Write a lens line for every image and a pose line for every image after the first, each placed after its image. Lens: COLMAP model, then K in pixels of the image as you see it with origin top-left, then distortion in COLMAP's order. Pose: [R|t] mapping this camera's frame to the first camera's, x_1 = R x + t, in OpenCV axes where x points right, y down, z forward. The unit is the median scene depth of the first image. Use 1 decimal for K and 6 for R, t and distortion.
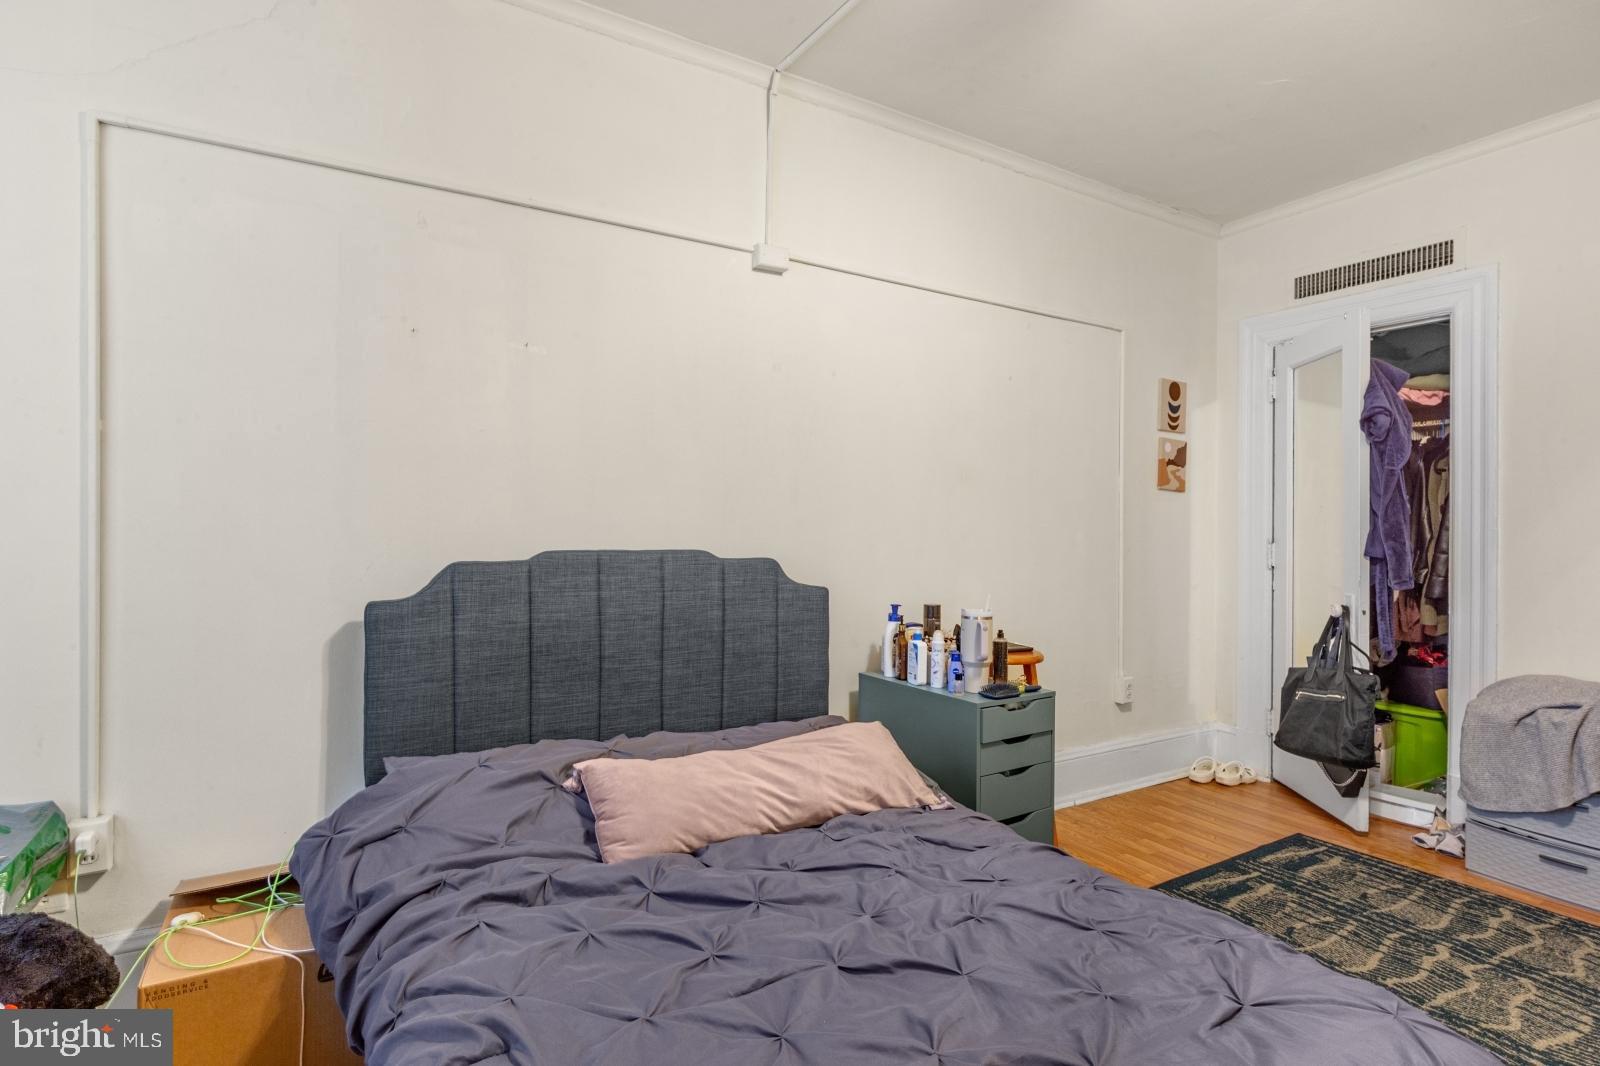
lens RADIAL K [[784.0, 0, 784.2], [0, 784.0, 527.6], [0, 0, 1]] dist [-0.002989, 0.000222]
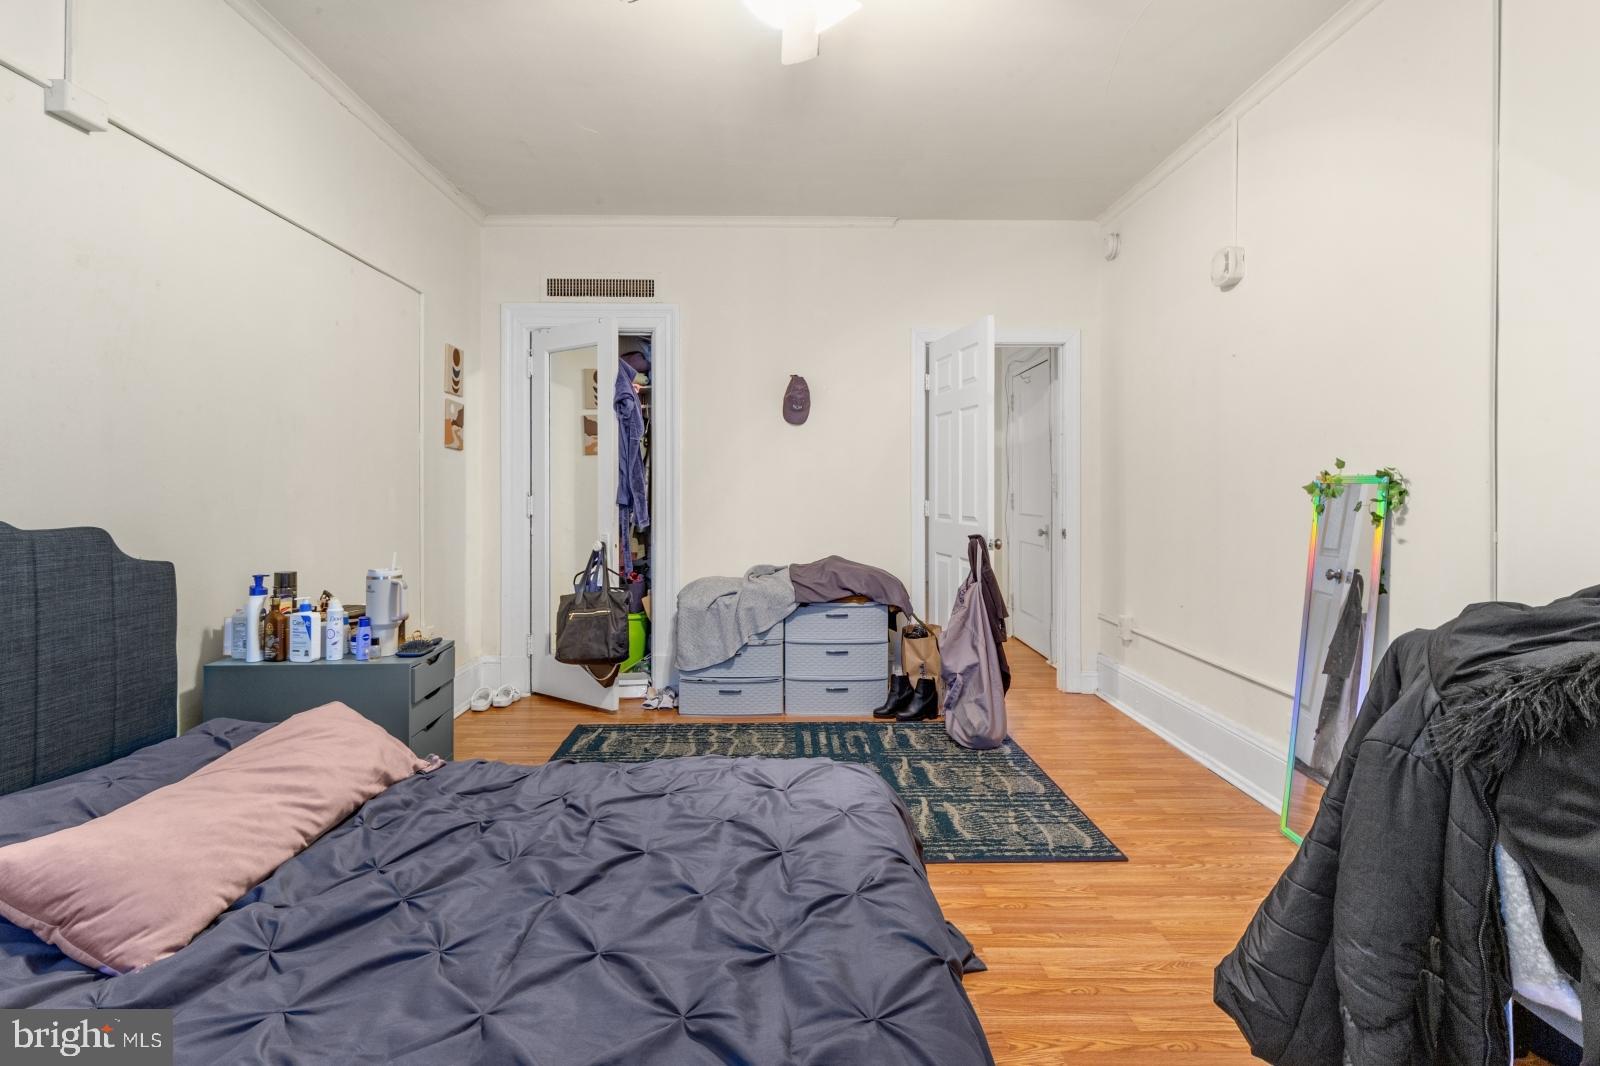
lens RADIAL K [[784.0, 0, 783.3], [0, 784.0, 486.1], [0, 0, 1]] dist [-0.002989, 0.000222]
pose [[0.506379, -0.007275, 0.862280, -0.309791], [0.004774, 0.999973, 0.005633, 0.000293], [-0.862298, 0.001264, 0.506400, 0.089894]]
